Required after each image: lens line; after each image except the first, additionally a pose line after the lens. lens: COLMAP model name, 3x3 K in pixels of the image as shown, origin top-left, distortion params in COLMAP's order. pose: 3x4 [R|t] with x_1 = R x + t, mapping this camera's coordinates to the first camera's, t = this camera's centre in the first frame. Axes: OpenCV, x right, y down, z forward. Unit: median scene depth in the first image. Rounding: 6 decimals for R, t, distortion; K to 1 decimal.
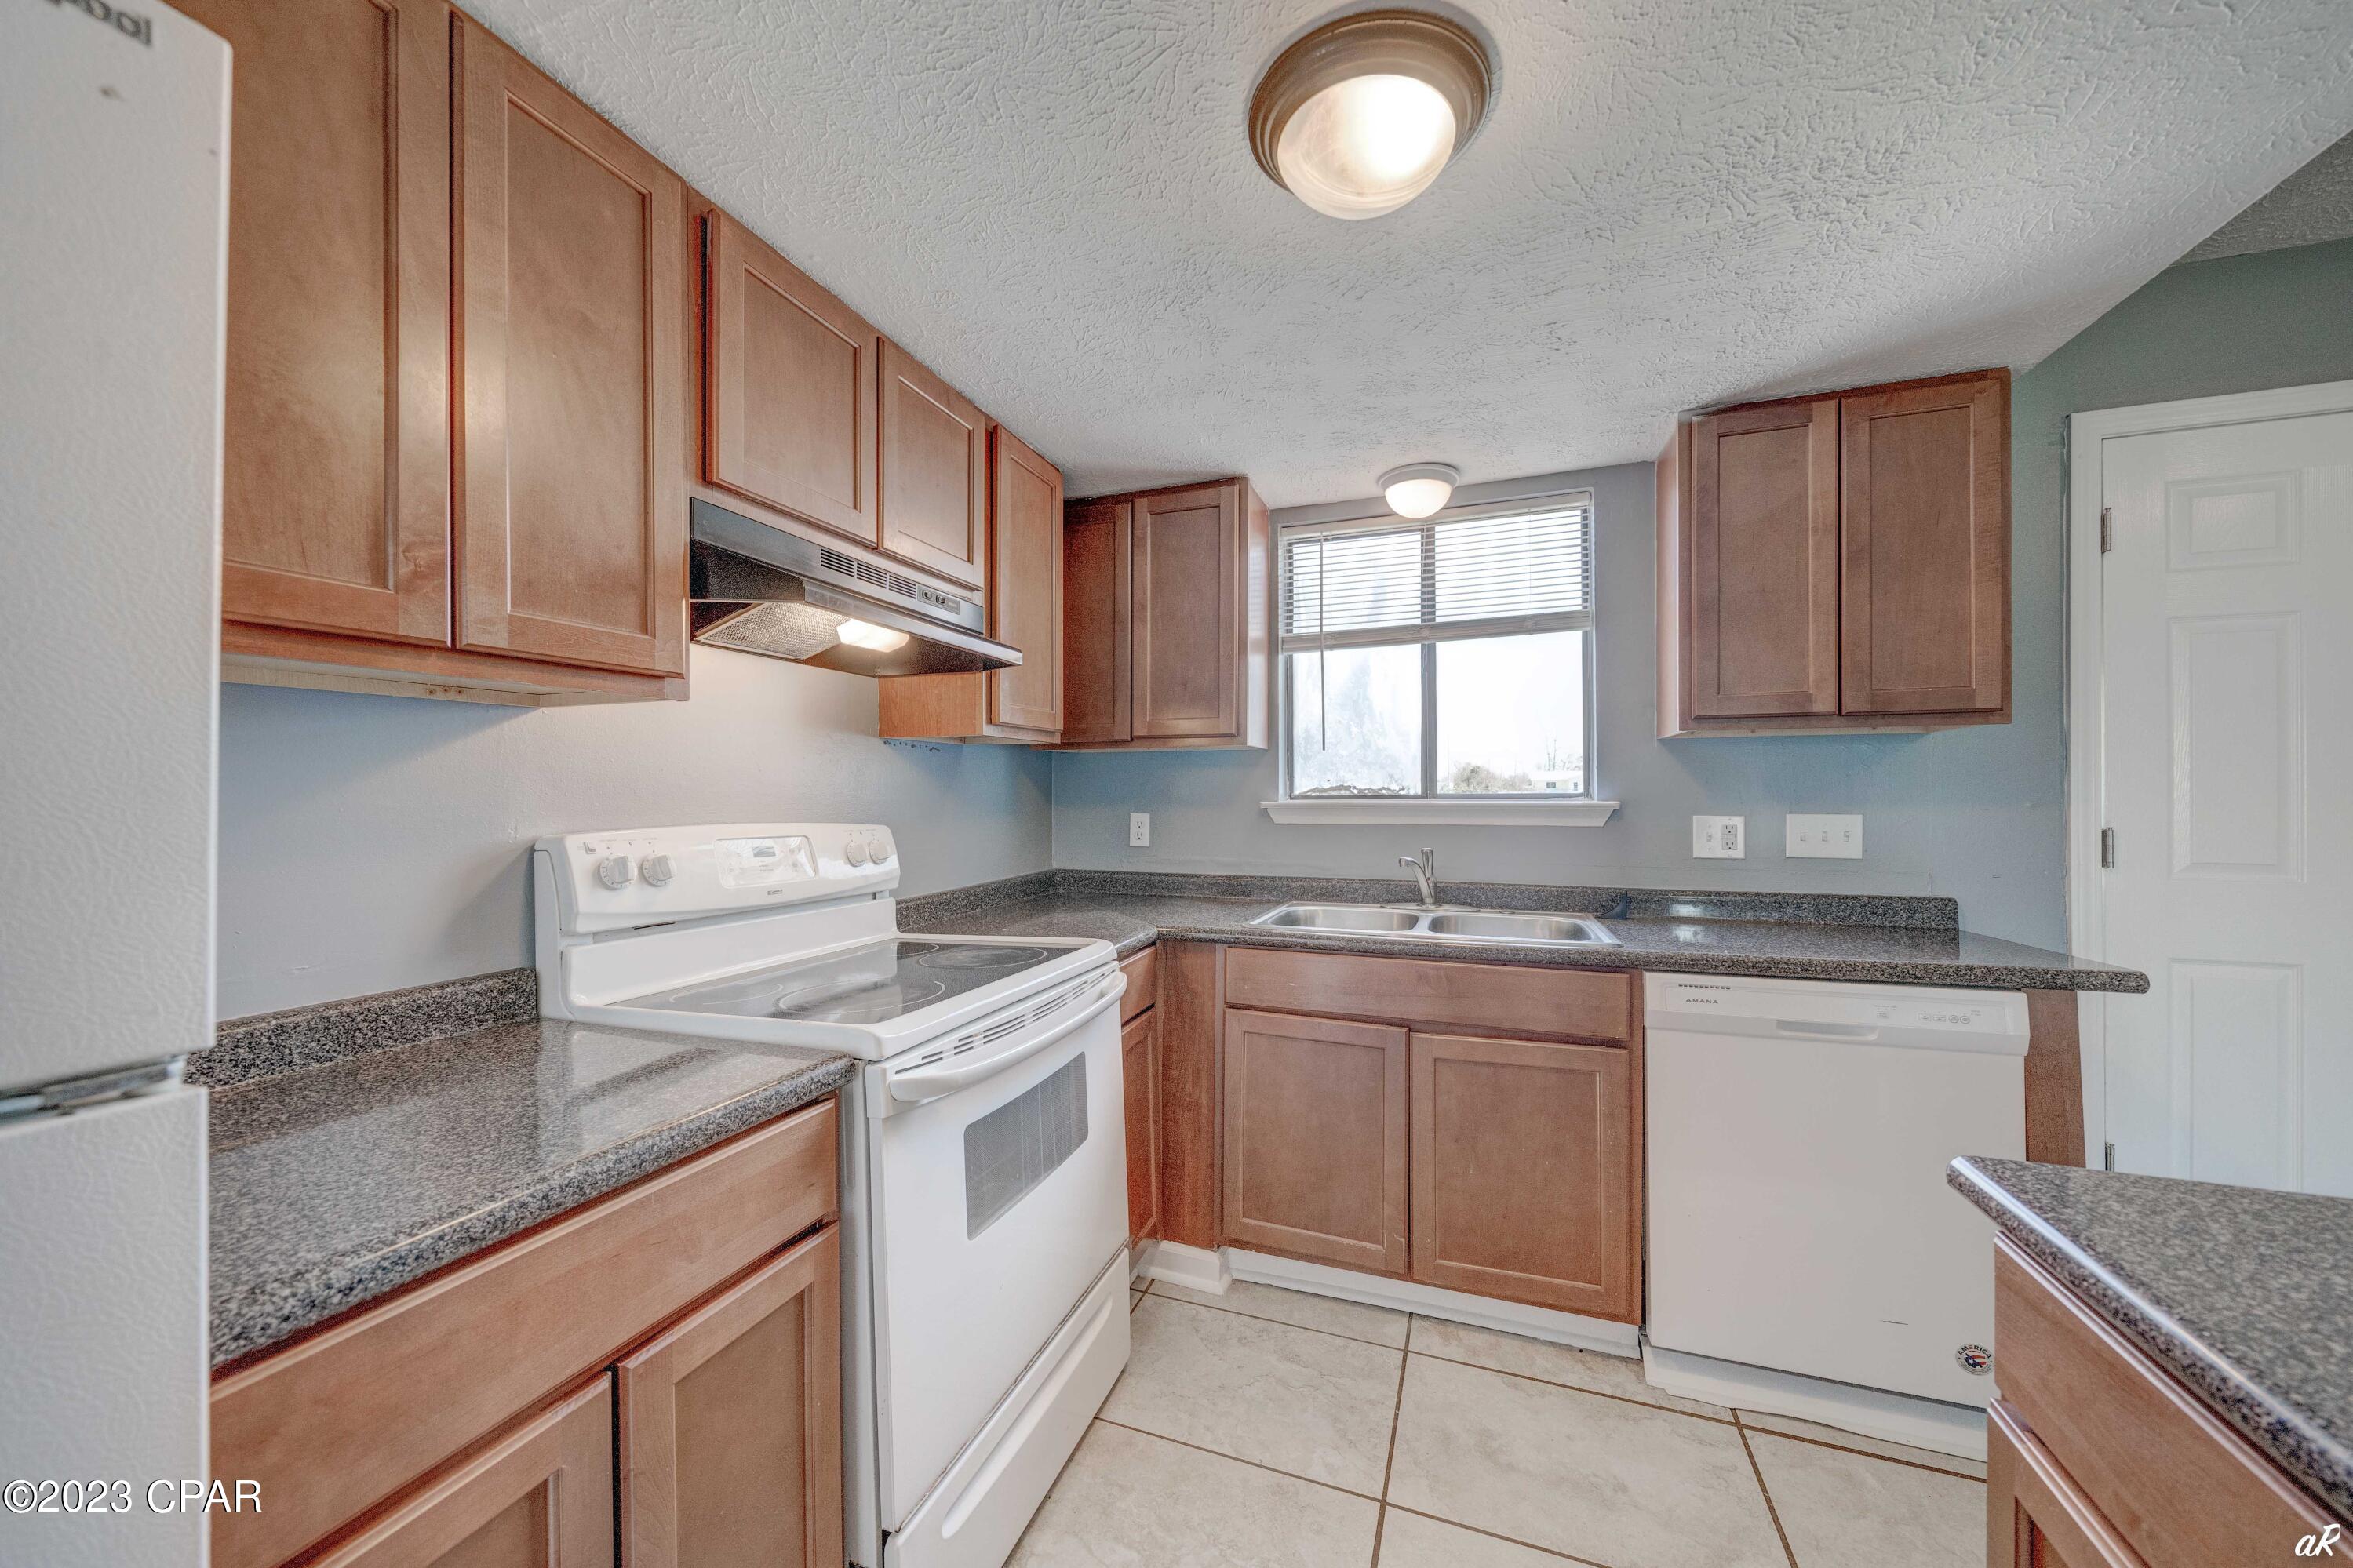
lens RADIAL K [[807.2, 0, 1175.7], [0, 807.2, 791.3], [0, 0, 1]] dist [-0.001100, -0.000053]
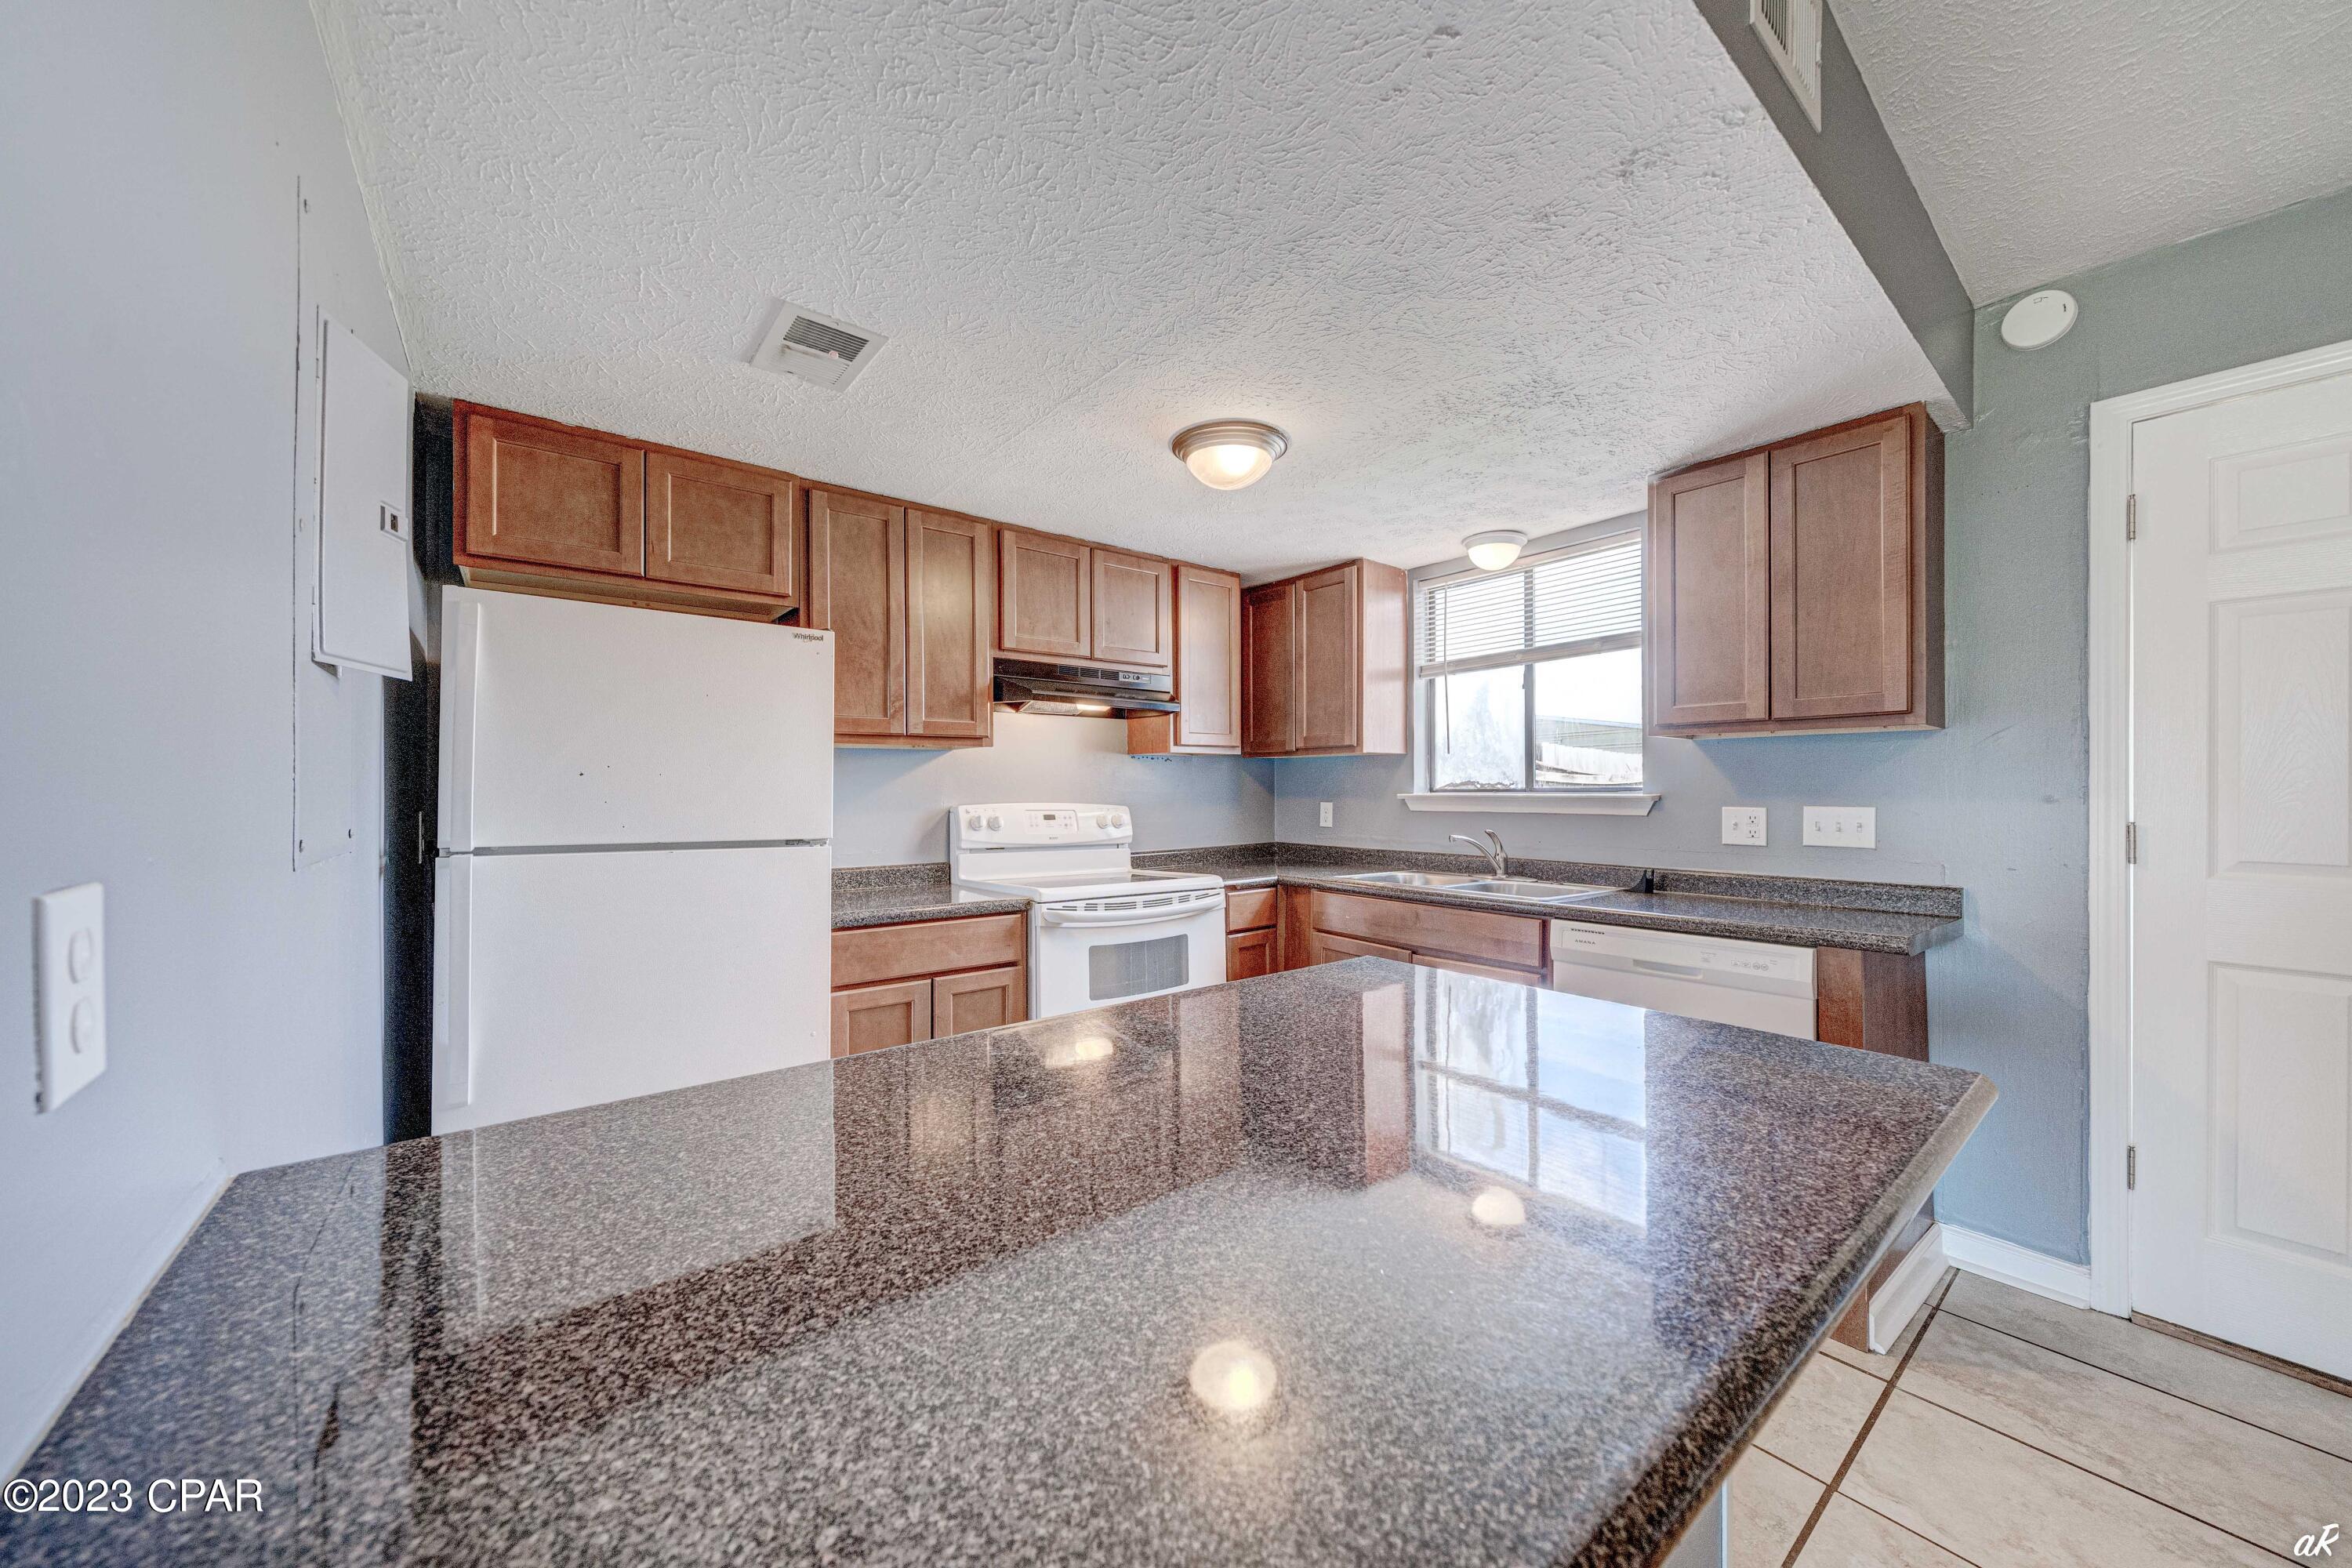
lens RADIAL K [[810.2, 0, 1159.5], [0, 810.2, 789.0], [0, 0, 1]] dist [-0.000923, -0.000042]
pose [[0.844527, 0.000721, -0.535513, 0.639793], [0.001894, 0.999989, 0.004332, -0.001635], [0.535510, -0.004673, 0.844516, -0.428327]]
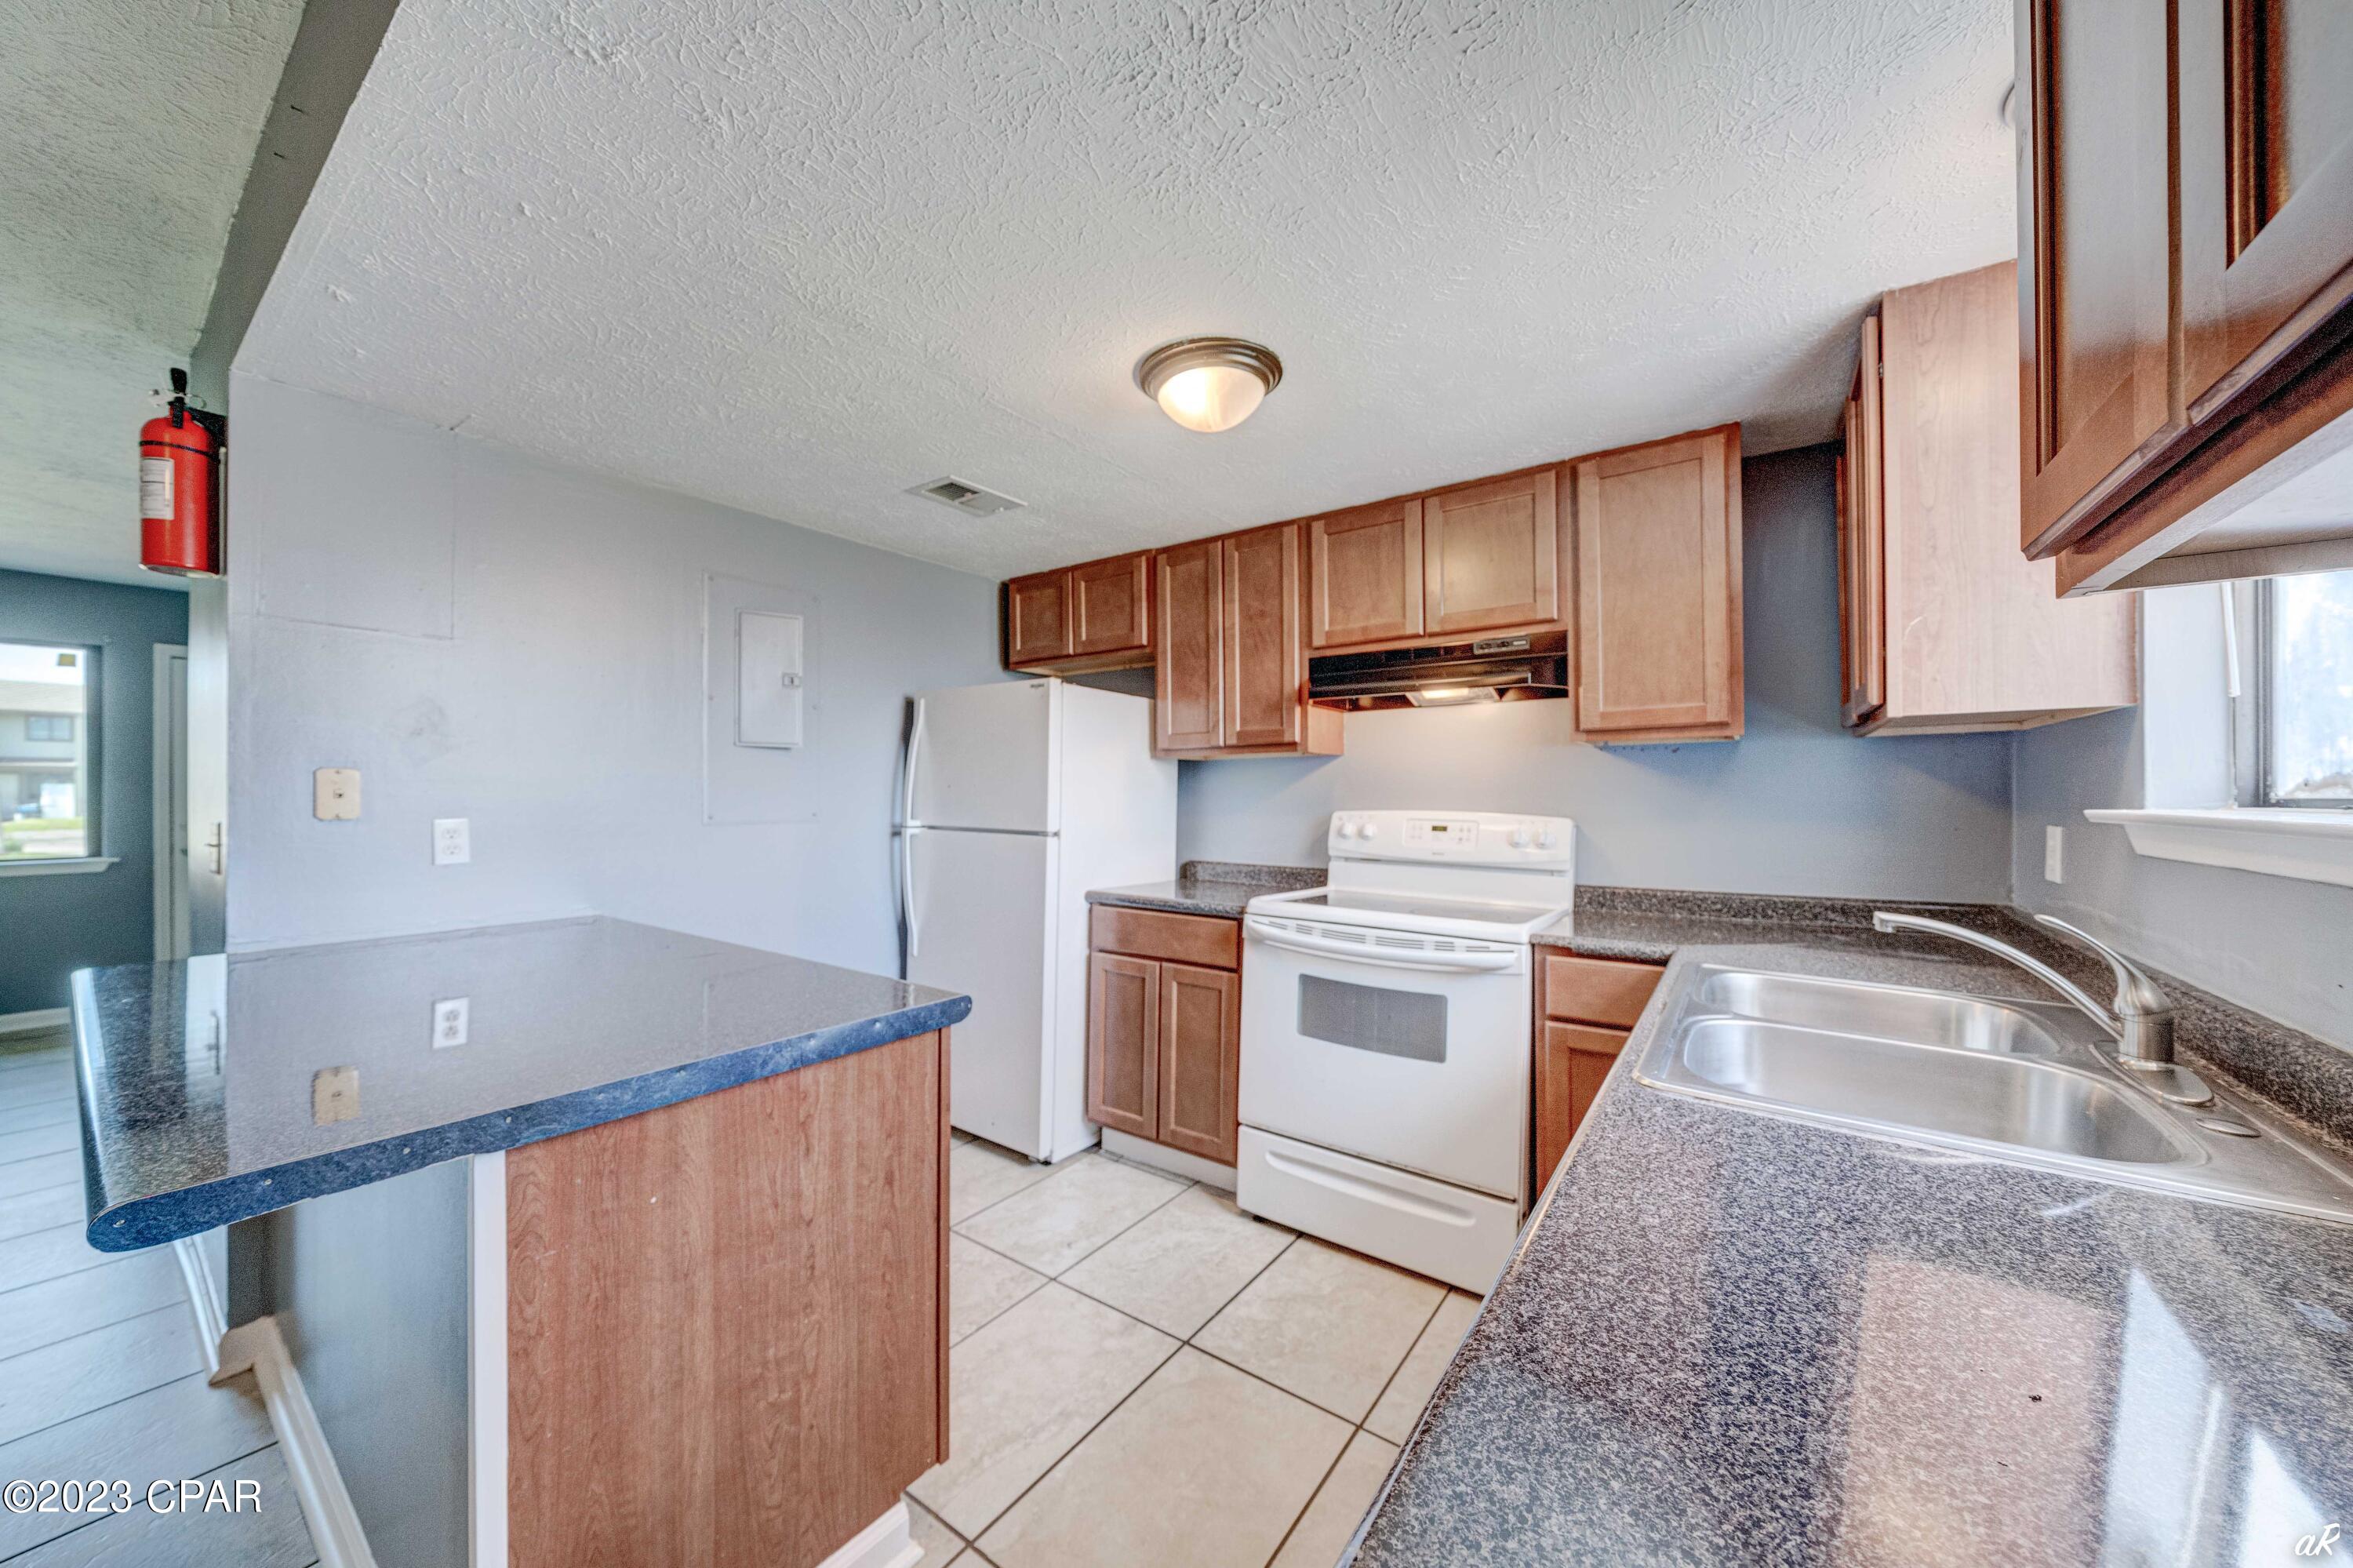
lens RADIAL K [[810.6, 0, 1160.0], [0, 810.6, 789.0], [0, 0, 1]] dist [-0.000923, -0.000042]
pose [[-0.270383, -0.007518, -0.962724, 1.015164], [0.000418, 0.999969, -0.007926, 0.004735], [0.962753, -0.002545, -0.270371, 0.748655]]
